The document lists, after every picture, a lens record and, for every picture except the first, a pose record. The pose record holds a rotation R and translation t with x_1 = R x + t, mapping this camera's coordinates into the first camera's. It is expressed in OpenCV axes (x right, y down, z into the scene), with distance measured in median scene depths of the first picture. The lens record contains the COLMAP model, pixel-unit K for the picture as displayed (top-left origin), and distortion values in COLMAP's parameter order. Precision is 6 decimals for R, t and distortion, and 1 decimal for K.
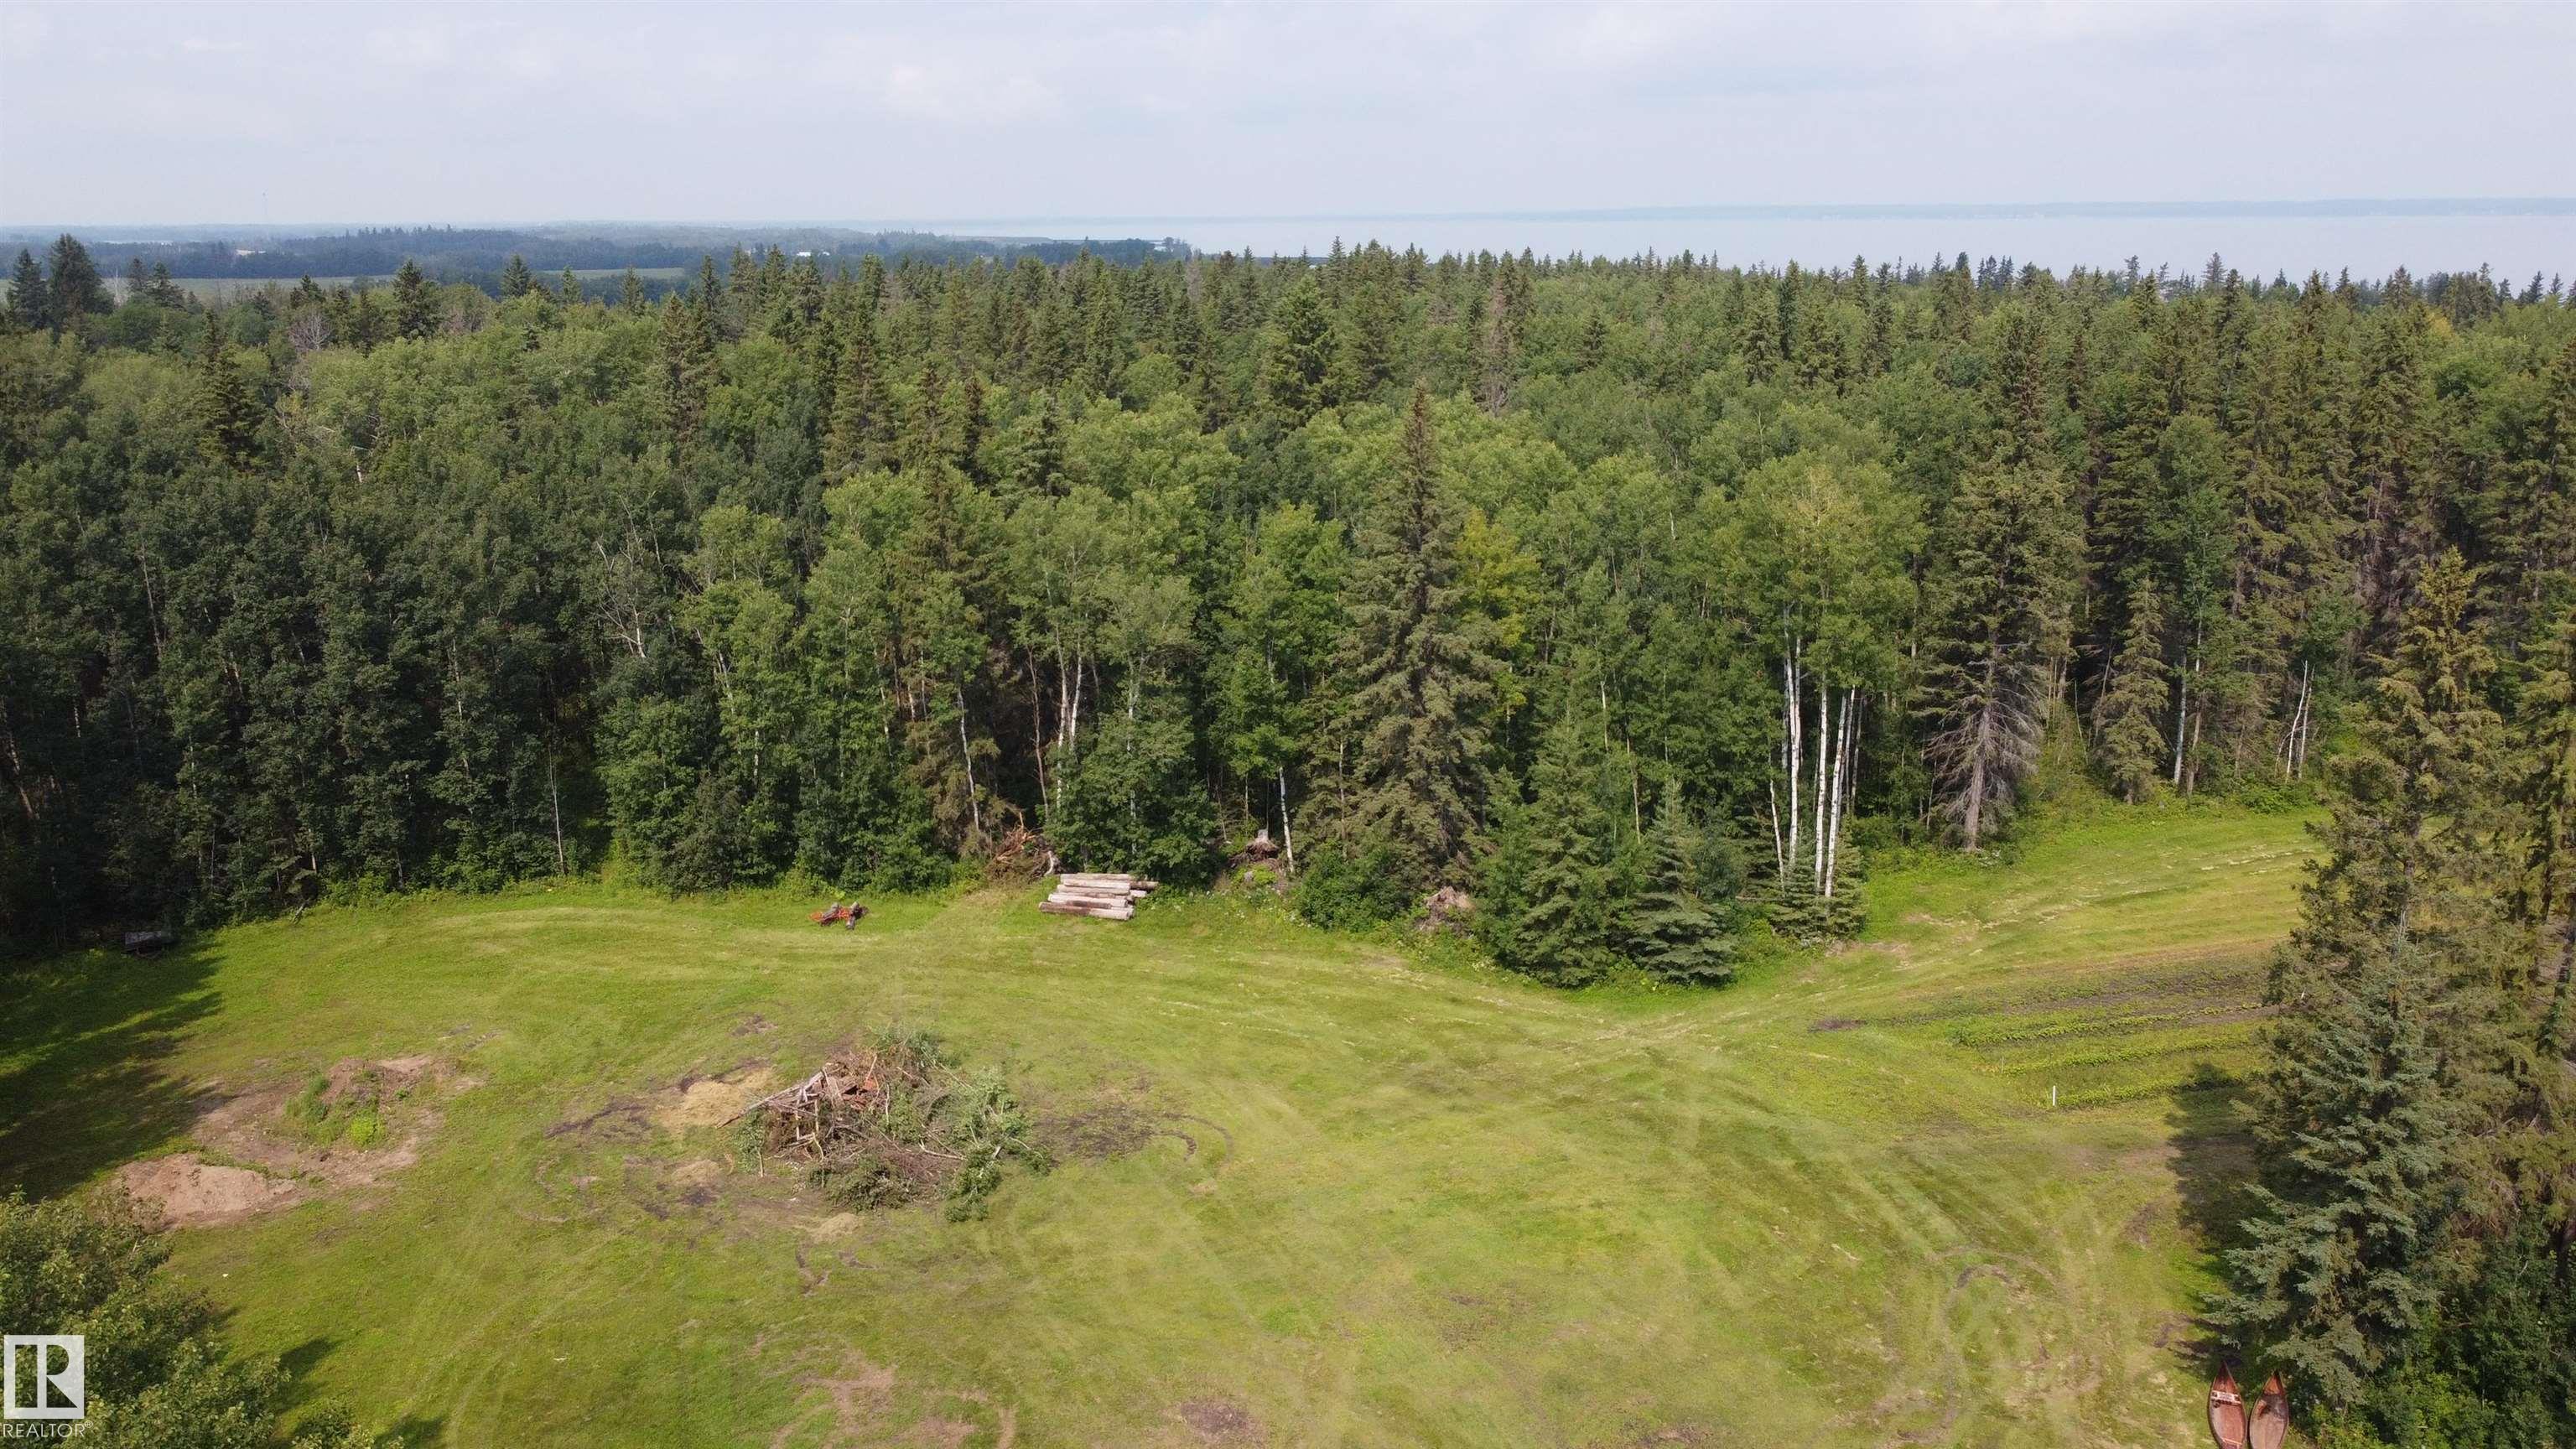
lens RADIAL K [[1959.9, 0, 1273.7], [0, 1959.9, 713.2], [0, 0, 1]] dist [0.000299, -0.005086]
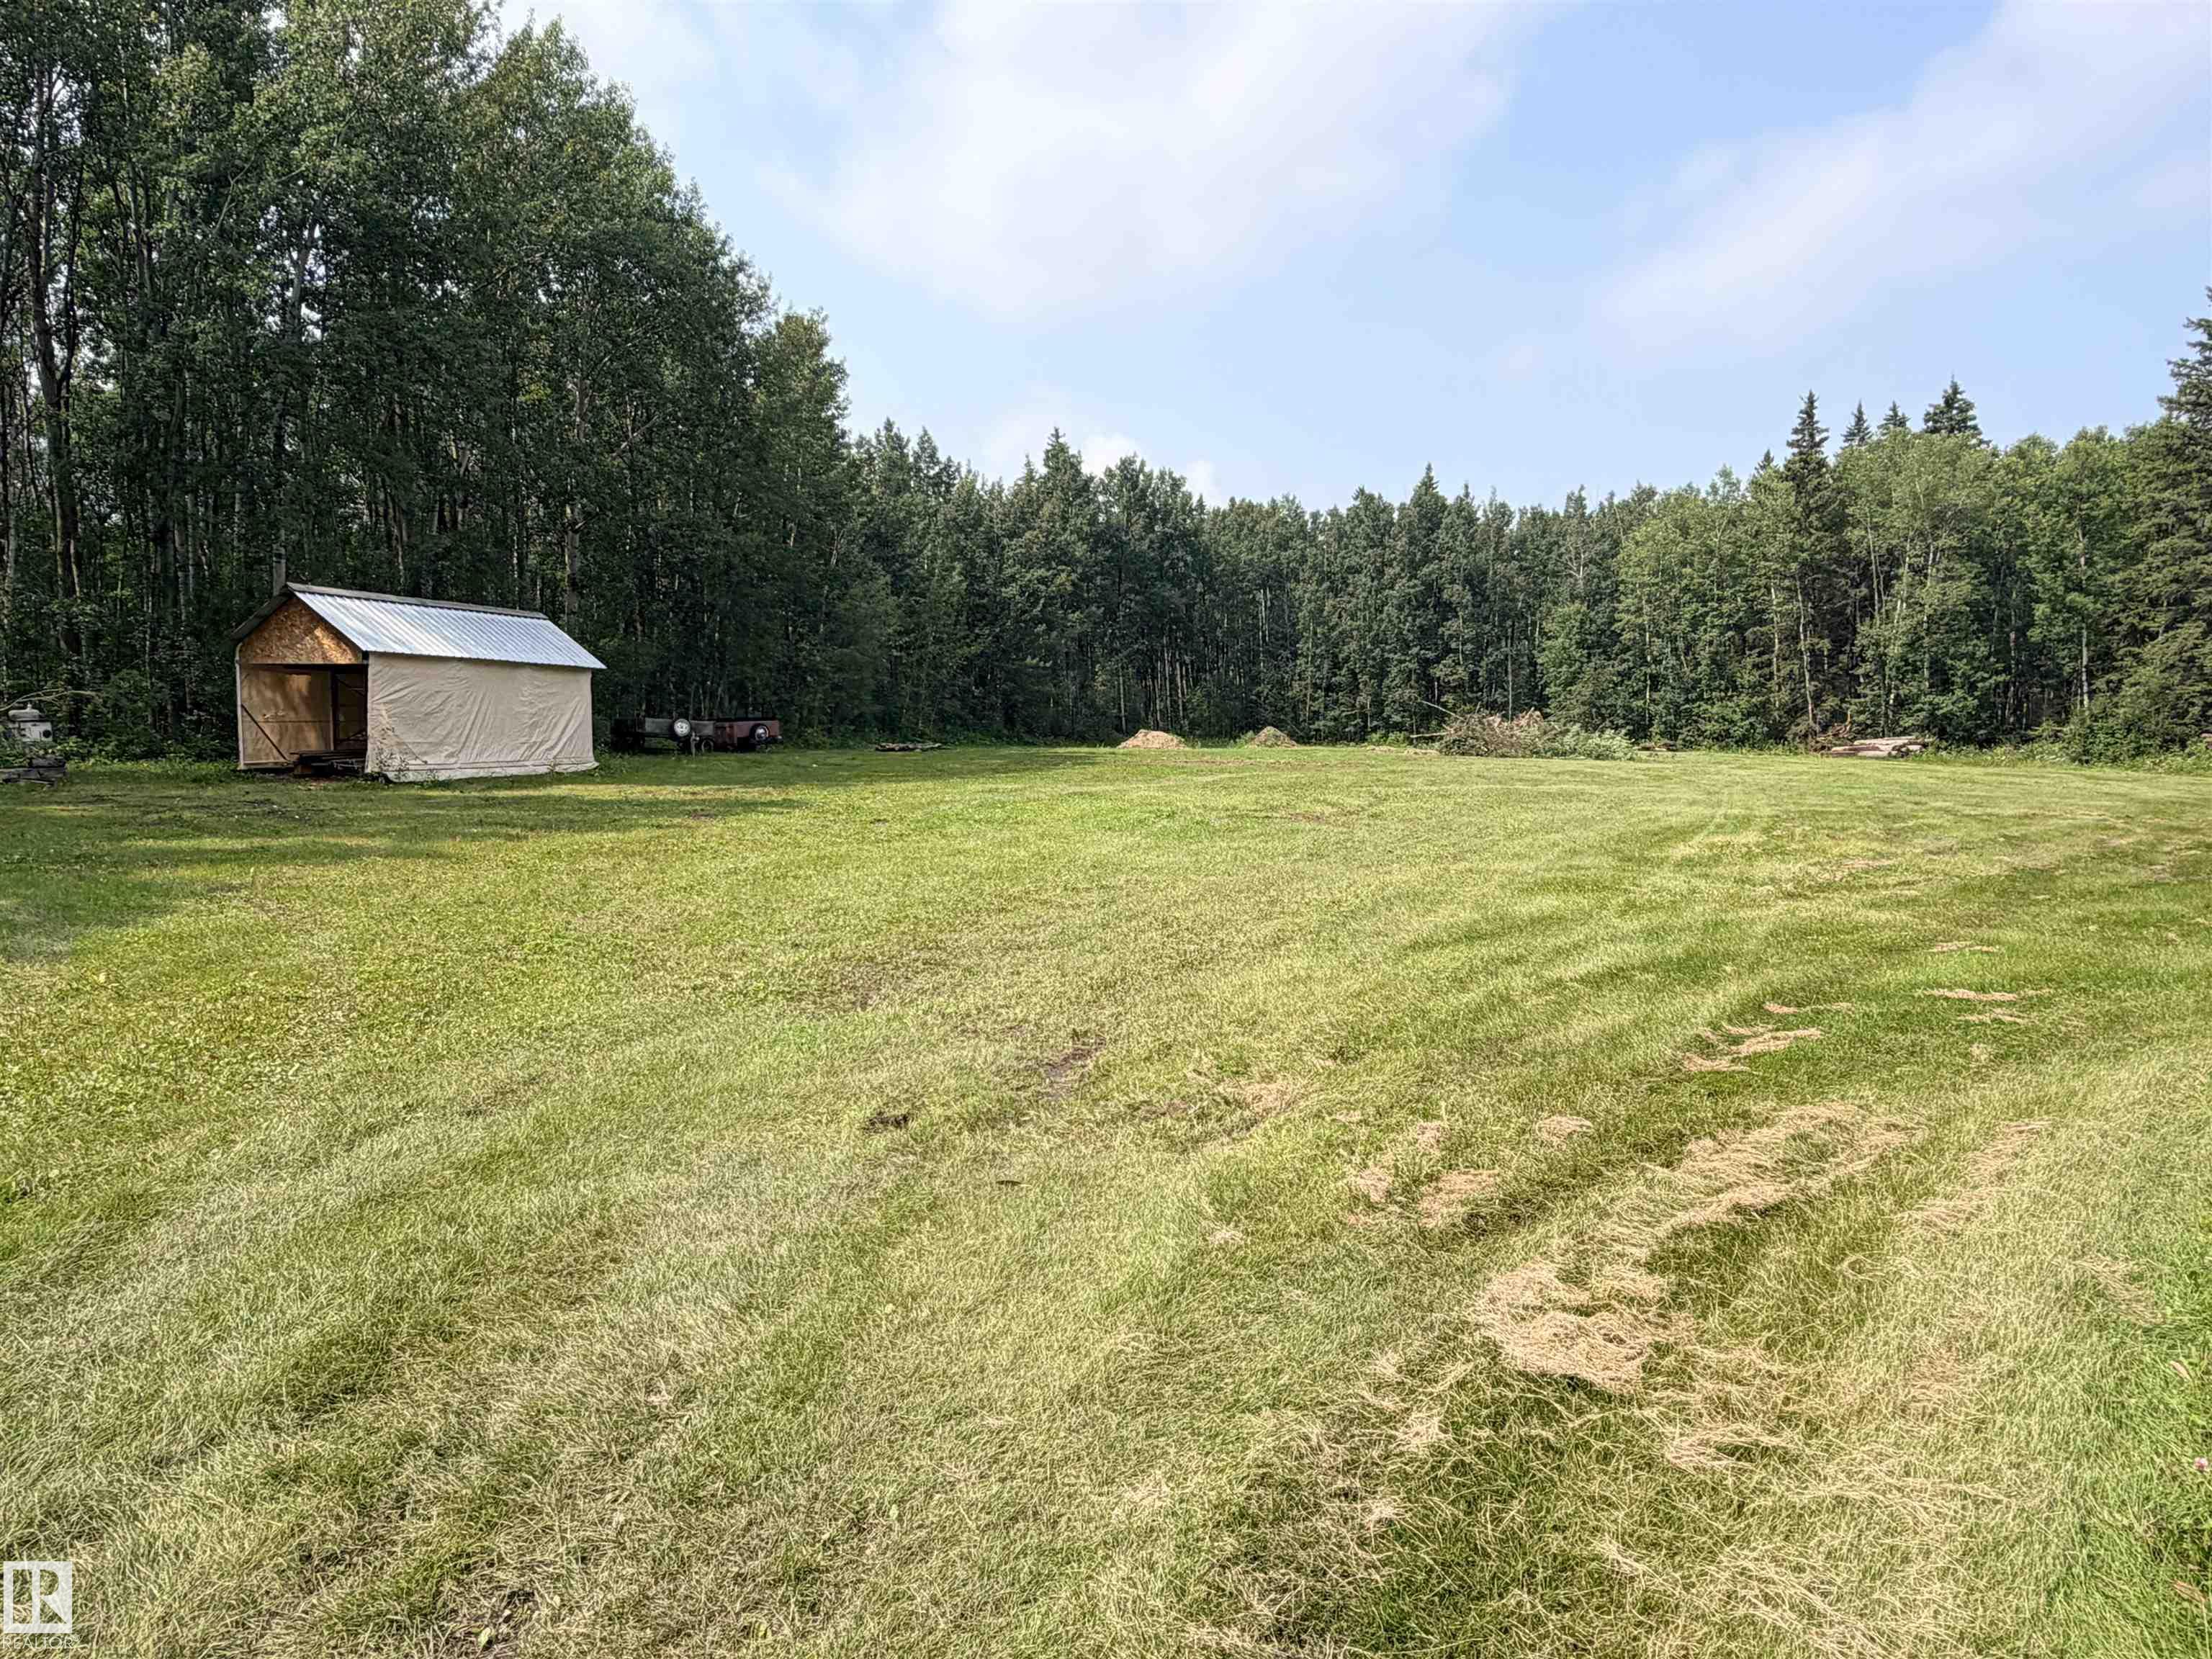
lens RADIAL K [[1443.1, 0, 1104.4], [0, 1443.1, 831.4], [0, 0, 1]] dist [0.004182, 0.001452]
pose [[0.611301, 0.075048, -0.787832, 0.308469], [-0.218377, 0.972840, -0.076774, 0.310792], [0.760673, 0.218976, 0.611086, 0.164343]]
